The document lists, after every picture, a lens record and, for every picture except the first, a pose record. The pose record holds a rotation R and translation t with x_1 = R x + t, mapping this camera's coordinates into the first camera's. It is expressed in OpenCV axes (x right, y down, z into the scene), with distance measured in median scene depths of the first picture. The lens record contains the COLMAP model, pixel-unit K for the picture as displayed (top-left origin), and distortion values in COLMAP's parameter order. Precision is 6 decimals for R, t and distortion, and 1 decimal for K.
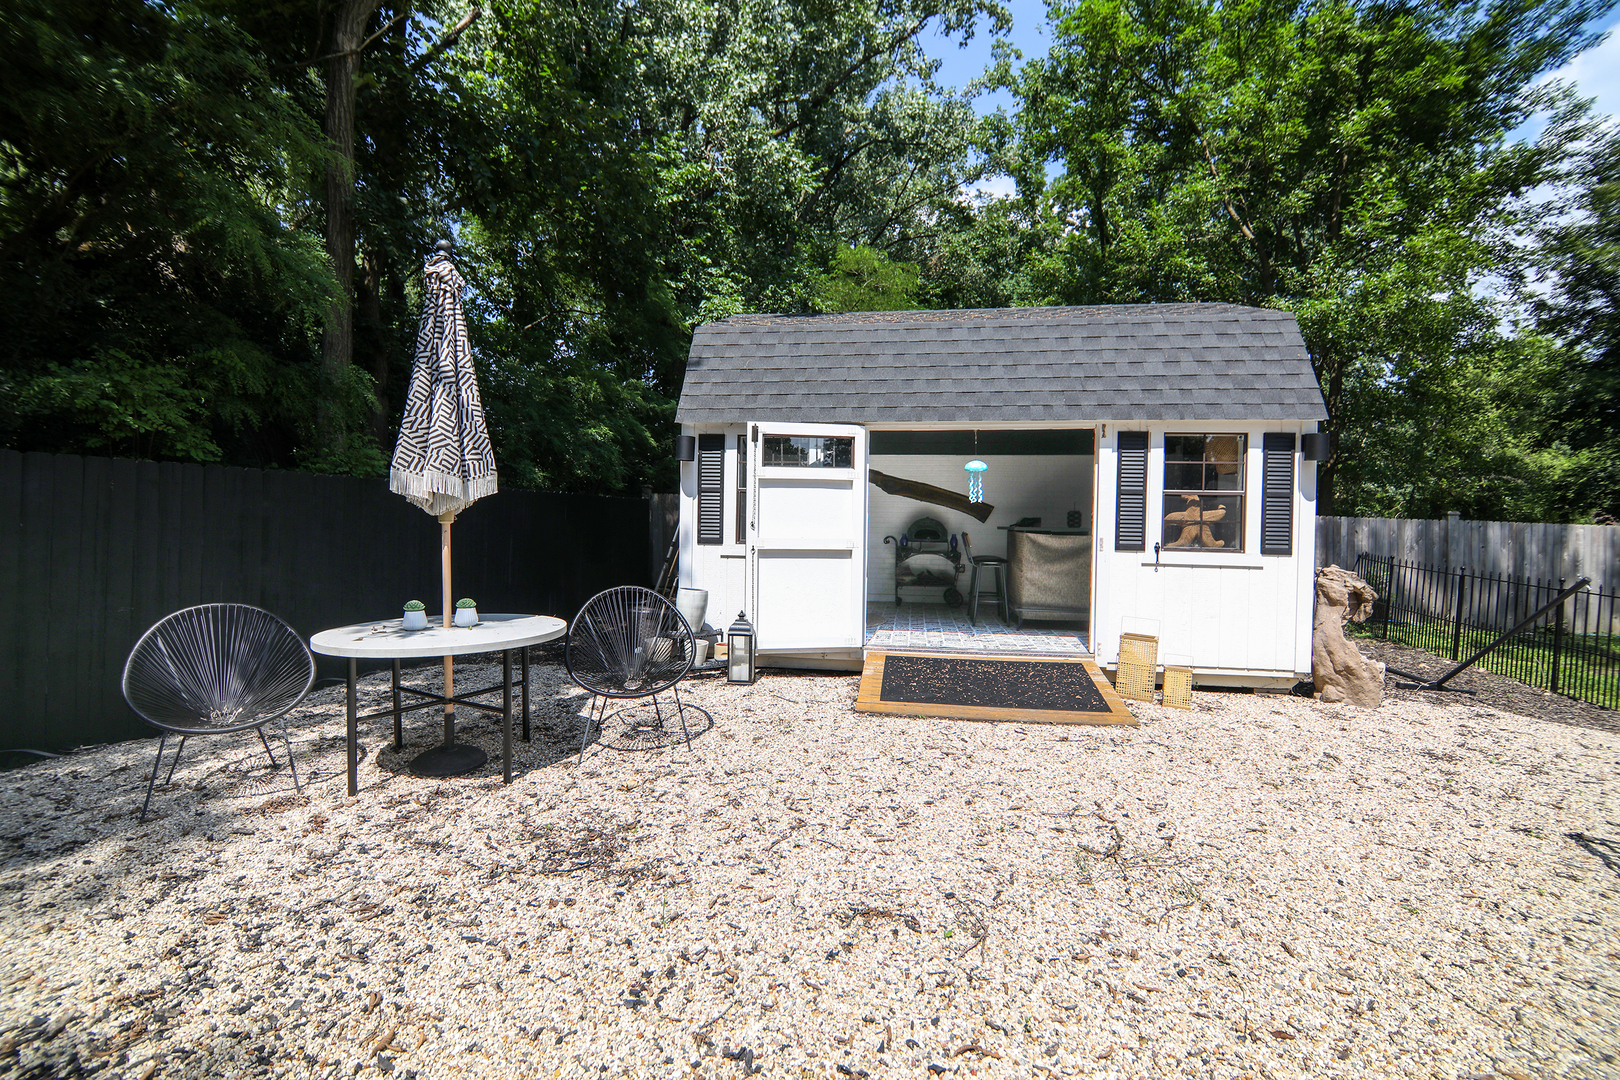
lens RADIAL K [[747.9, 0, 812.2], [0, 747.9, 543.7], [0, 0, 1]] dist [-0.000845, 0.000018]
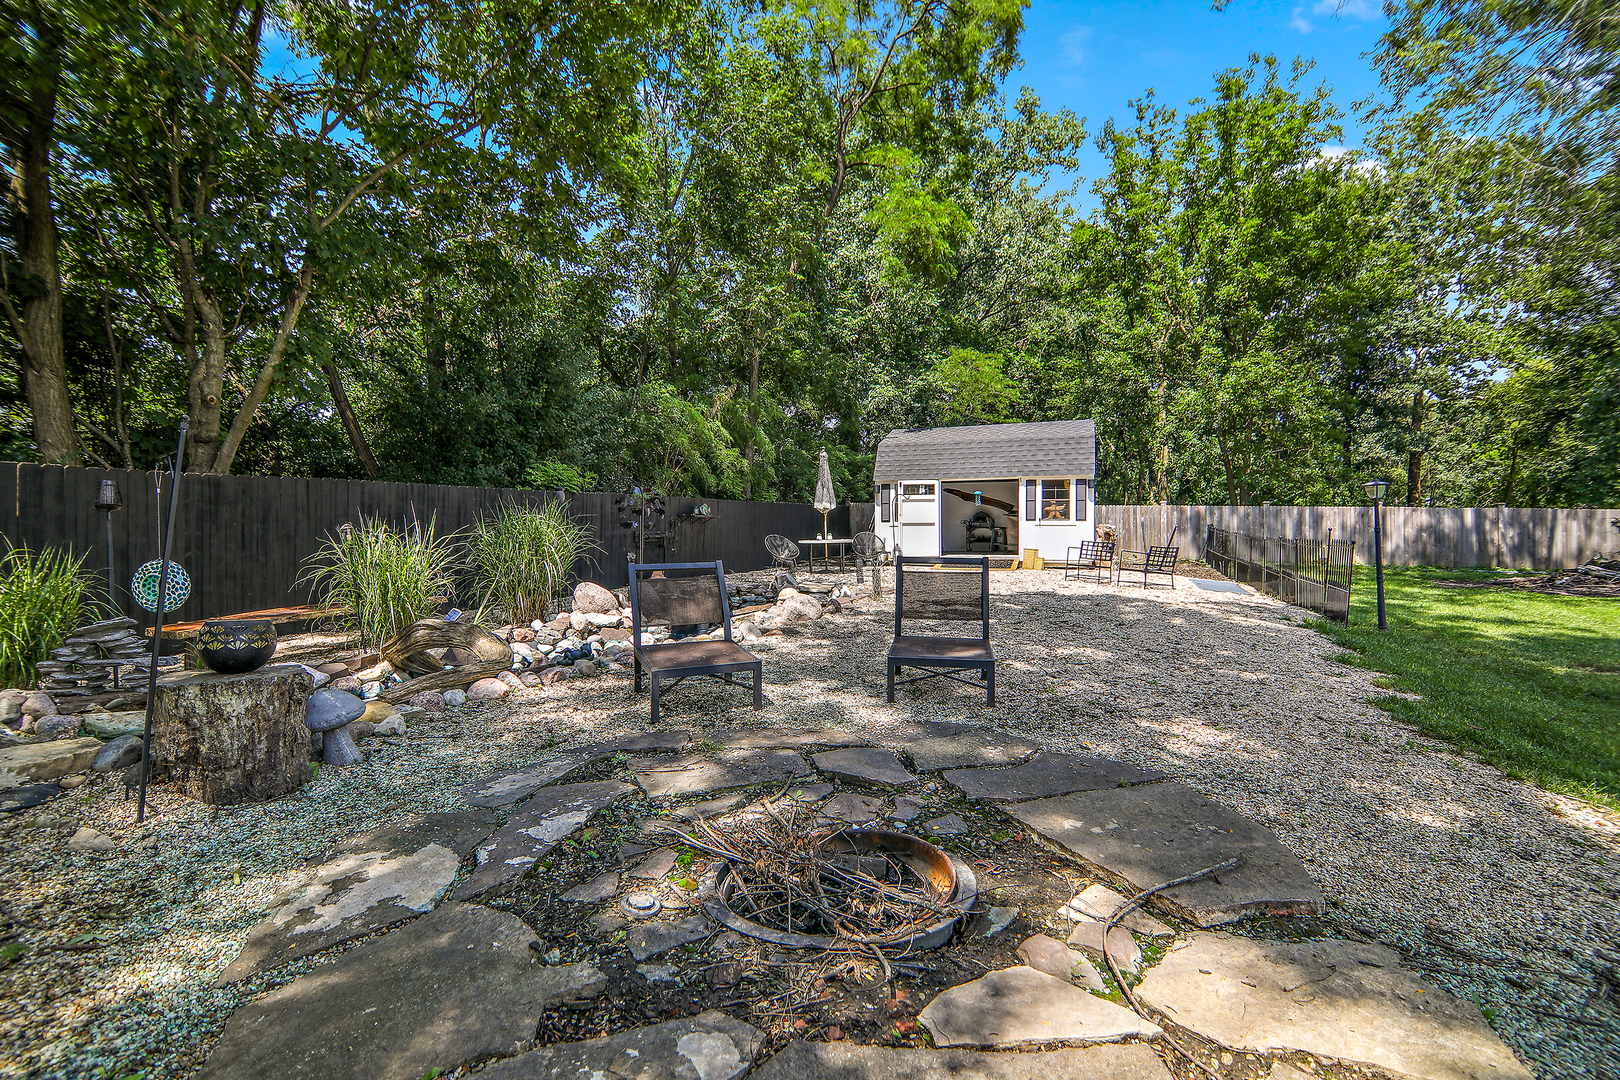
lens RADIAL K [[747.9, 0, 808.9], [0, 747.9, 539.6], [0, 0, 1]] dist [-0.000845, 0.000018]
pose [[0.979041, -0.015246, -0.203092, 0.169796], [0.014191, 0.999877, -0.006650, 0.089369], [0.203168, 0.003628, 0.979137, -2.017108]]
